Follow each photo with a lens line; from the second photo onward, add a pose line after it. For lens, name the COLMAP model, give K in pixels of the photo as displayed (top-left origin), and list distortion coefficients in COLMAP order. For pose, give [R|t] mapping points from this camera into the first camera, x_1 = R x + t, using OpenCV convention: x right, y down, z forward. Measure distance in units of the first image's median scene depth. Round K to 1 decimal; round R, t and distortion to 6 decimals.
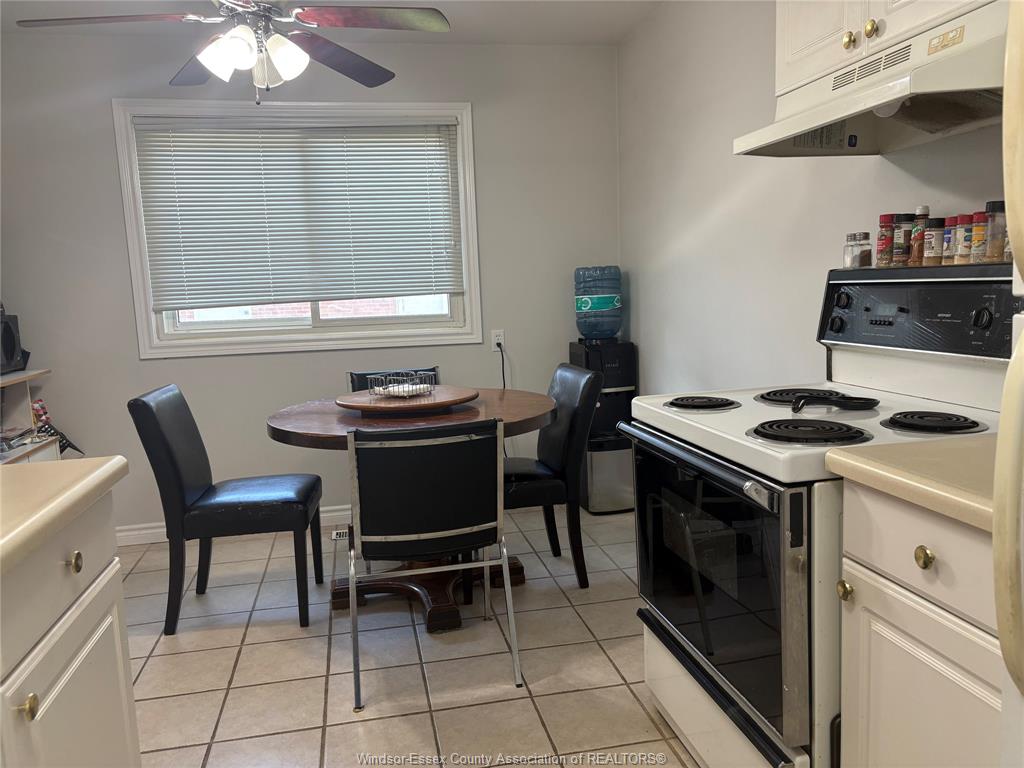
lens RADIAL K [[775.6, 0, 510.0], [0, 775.6, 382.6], [0, 0, 1]] dist [0.047727, -0.045357]
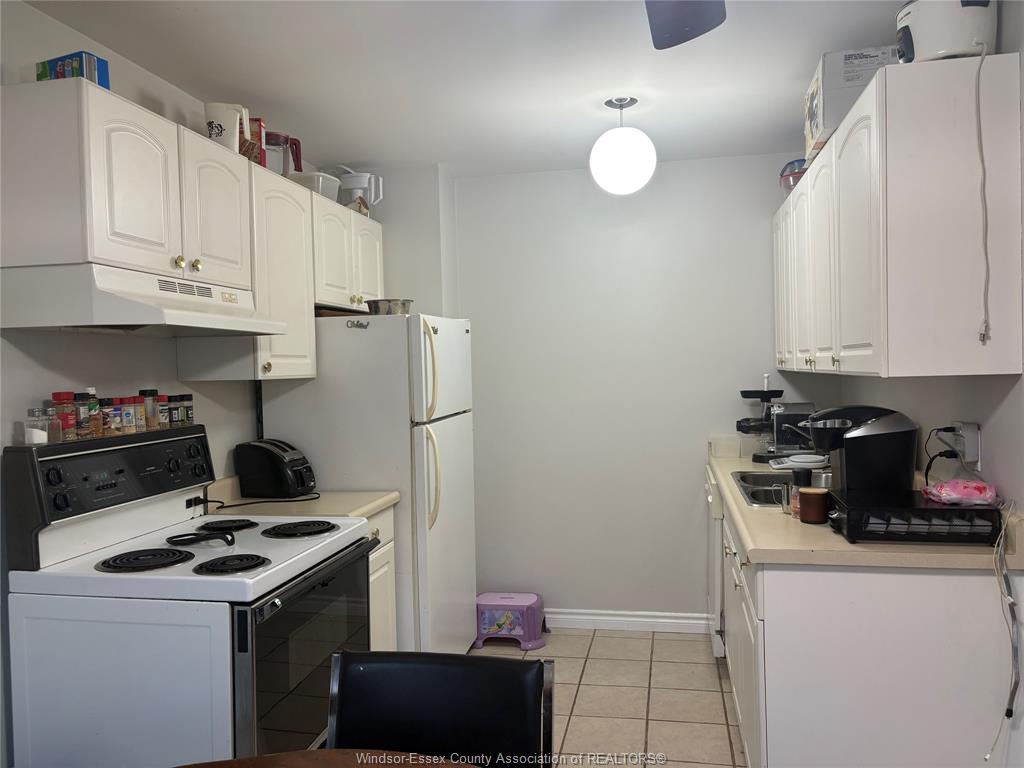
lens RADIAL K [[775.6, 0, 512.5], [0, 775.6, 384.2], [0, 0, 1]] dist [0.047727, -0.045357]
pose [[-0.920838, 0.054607, 0.386102, -0.566339], [0.111060, 0.985865, 0.125441, -0.335395], [-0.373795, 0.158392, -0.913887, 2.008129]]
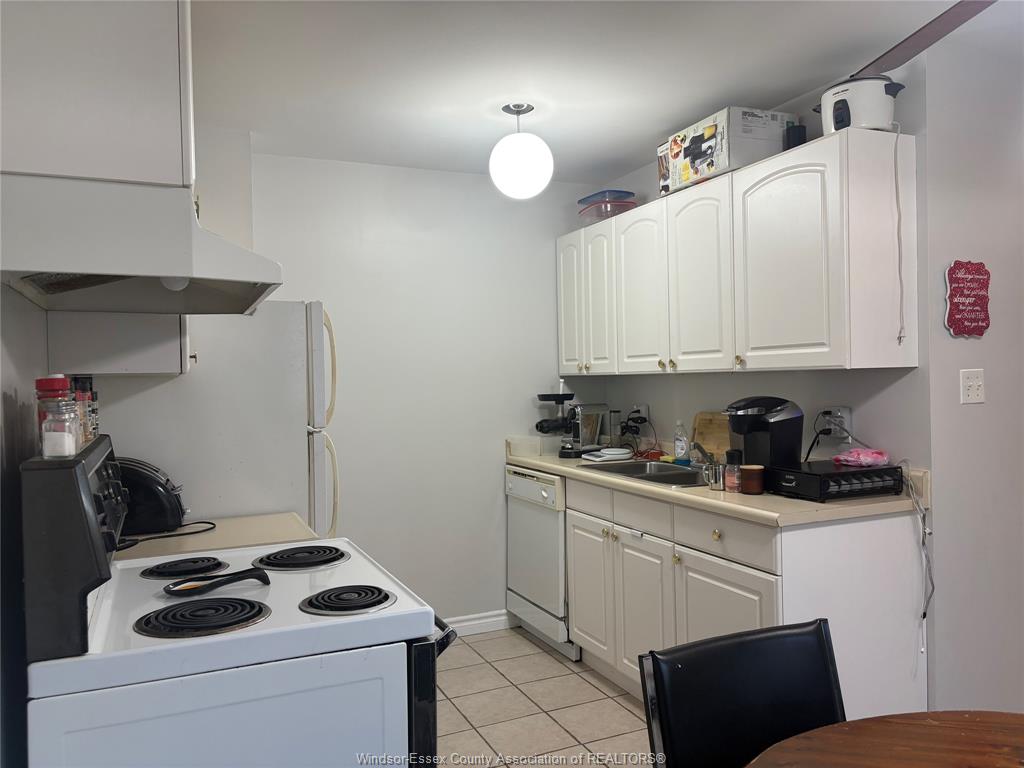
lens RADIAL K [[775.6, 0, 512.7], [0, 775.6, 379.7], [0, 0, 1]] dist [0.047727, -0.045357]
pose [[-0.973406, 0.061714, -0.220617, 0.252435], [0.031893, 0.990160, 0.136260, -0.339530], [0.226855, 0.125600, -0.965796, 2.025159]]
